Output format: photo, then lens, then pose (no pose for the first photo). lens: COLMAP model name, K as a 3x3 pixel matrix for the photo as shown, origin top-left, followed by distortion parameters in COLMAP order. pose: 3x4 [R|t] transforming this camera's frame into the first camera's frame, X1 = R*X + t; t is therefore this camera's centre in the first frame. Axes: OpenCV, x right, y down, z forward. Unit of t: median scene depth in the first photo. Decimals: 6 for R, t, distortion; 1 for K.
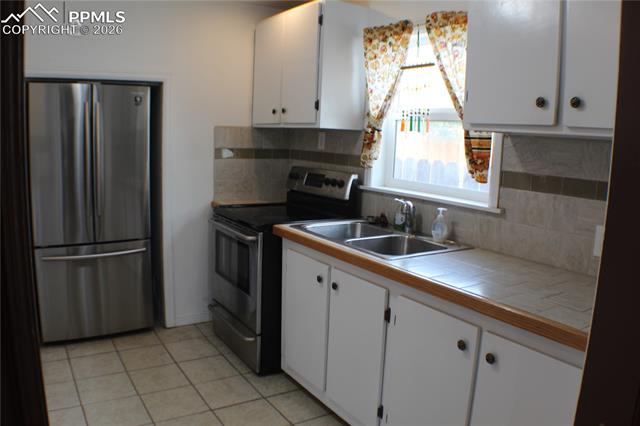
lens RADIAL K [[525.9, 0, 320.0], [0, 525.9, 213.0], [0, 0, 1]] dist [-0.202366, 0.070321]
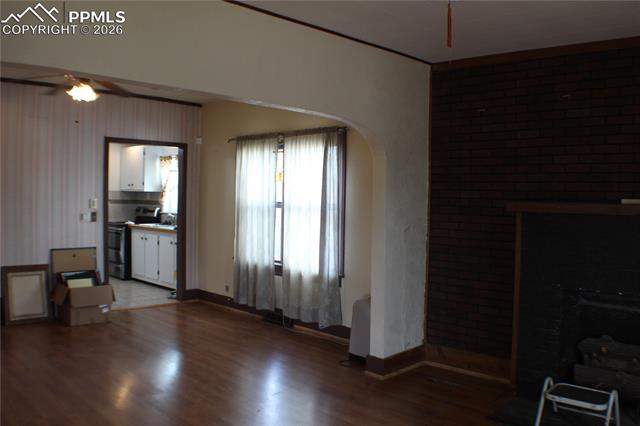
lens RADIAL K [[556.6, 0, 320.0], [0, 556.6, 213.0], [0, 0, 1]] dist [-0.150607, 0.001298]
pose [[0.975677, -0.025730, 0.217697, 0.270390], [0.048705, 0.993710, -0.100836, 0.291330], [-0.213733, 0.108986, 0.970794, -2.017845]]
